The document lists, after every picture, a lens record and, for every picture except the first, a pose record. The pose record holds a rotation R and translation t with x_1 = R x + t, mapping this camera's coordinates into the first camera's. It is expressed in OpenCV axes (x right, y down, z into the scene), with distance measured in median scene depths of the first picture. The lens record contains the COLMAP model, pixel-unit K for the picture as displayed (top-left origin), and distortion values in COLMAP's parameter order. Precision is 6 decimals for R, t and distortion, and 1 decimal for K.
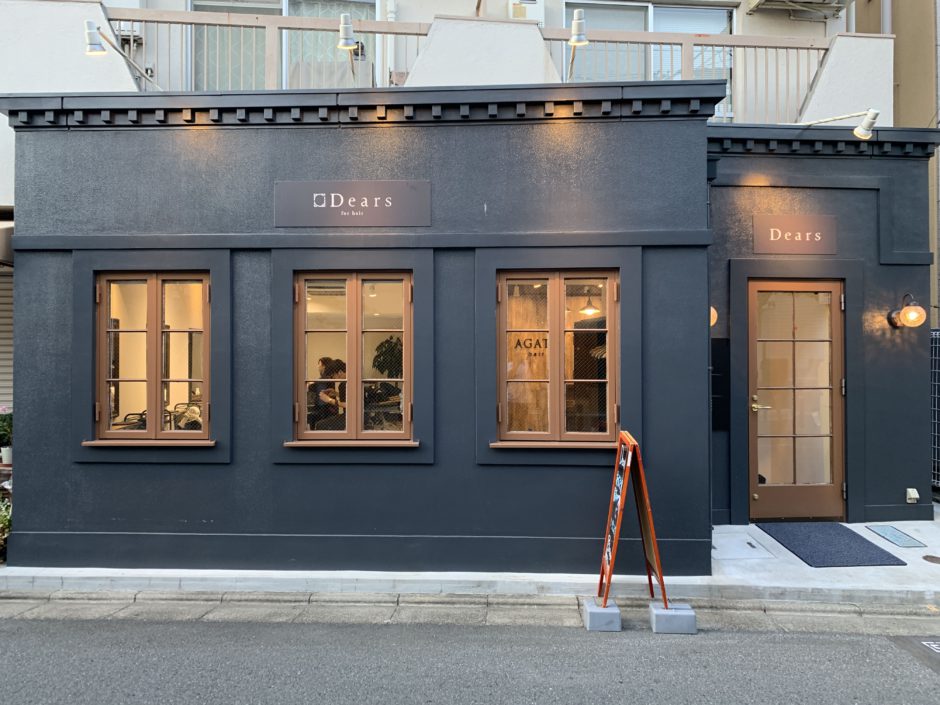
lens RADIAL K [[699.3, 0, 470.0], [0, 699.3, 348.8], [0, 0, 1]] dist [-0.010101, 0.006371]
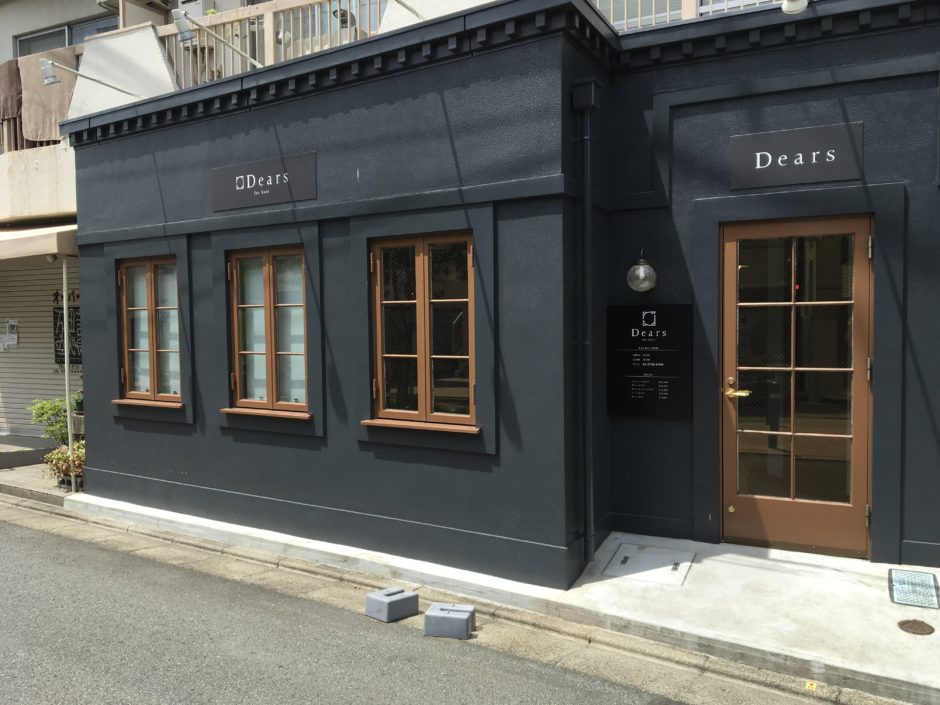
lens RADIAL K [[808.0, 0, 469.4], [0, 808.0, 353.7], [0, 0, 1]] dist [-0.000241, -0.011415]
pose [[0.842003, 0.008564, -0.539406, 0.769810], [-0.000568, 0.999888, 0.014988, 0.031494], [0.539473, -0.012314, 0.841913, 0.145465]]
